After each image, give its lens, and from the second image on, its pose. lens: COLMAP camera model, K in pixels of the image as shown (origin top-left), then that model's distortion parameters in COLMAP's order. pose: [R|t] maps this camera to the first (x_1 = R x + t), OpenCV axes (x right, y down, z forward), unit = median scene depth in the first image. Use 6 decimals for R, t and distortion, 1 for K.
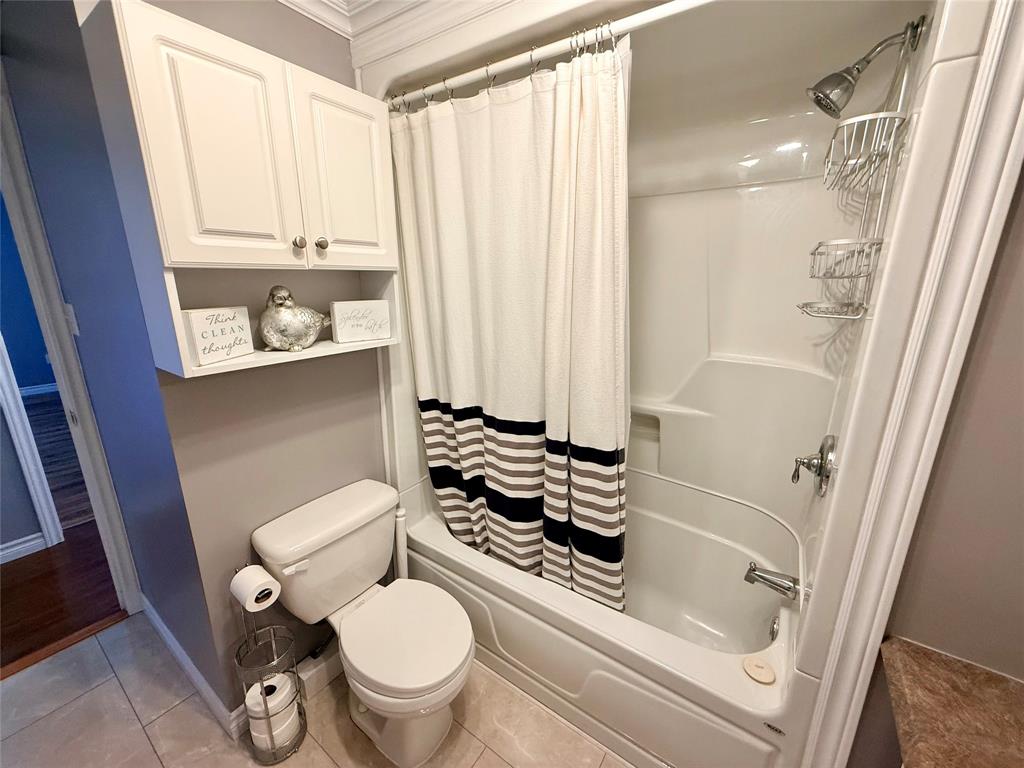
lens RADIAL K [[407.2, 0, 511.8], [0, 407.2, 381.8], [0, 0, 1]] dist [-0.001105, -0.000511]
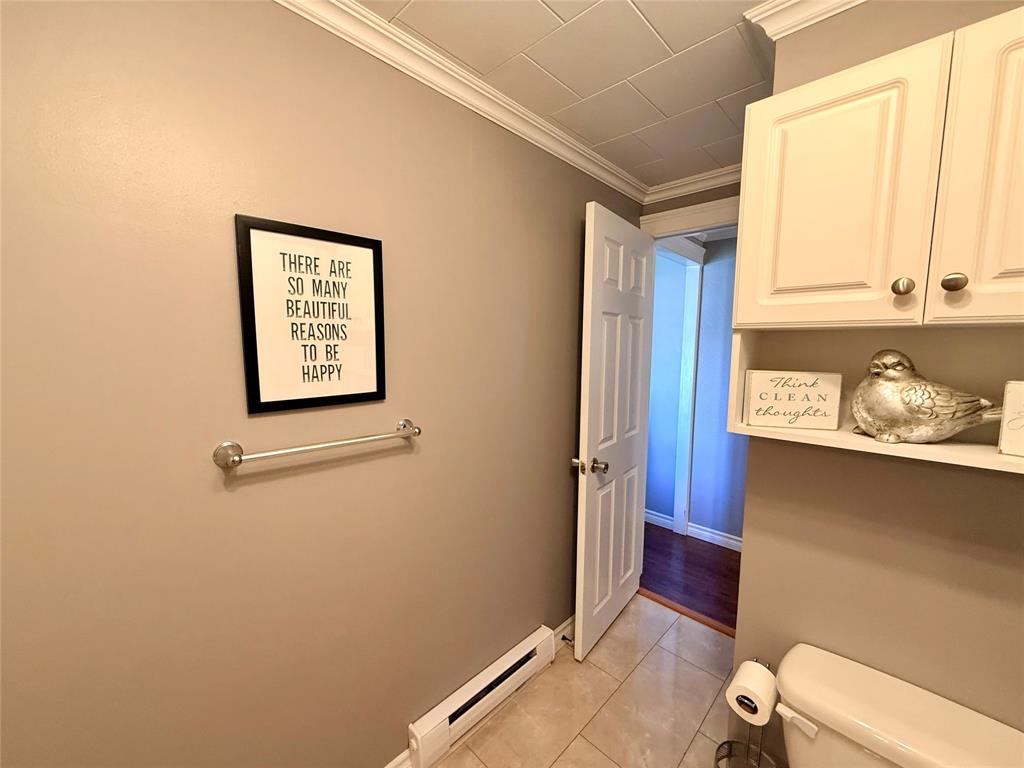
lens RADIAL K [[407.2, 0, 509.2], [0, 407.2, 382.7], [0, 0, 1]] dist [-0.001105, -0.000511]
pose [[-0.167329, 0.079554, -0.982686, 0.261635], [-0.260157, 0.957848, 0.121841, -0.093438], [0.950957, 0.276040, -0.139580, 0.483237]]
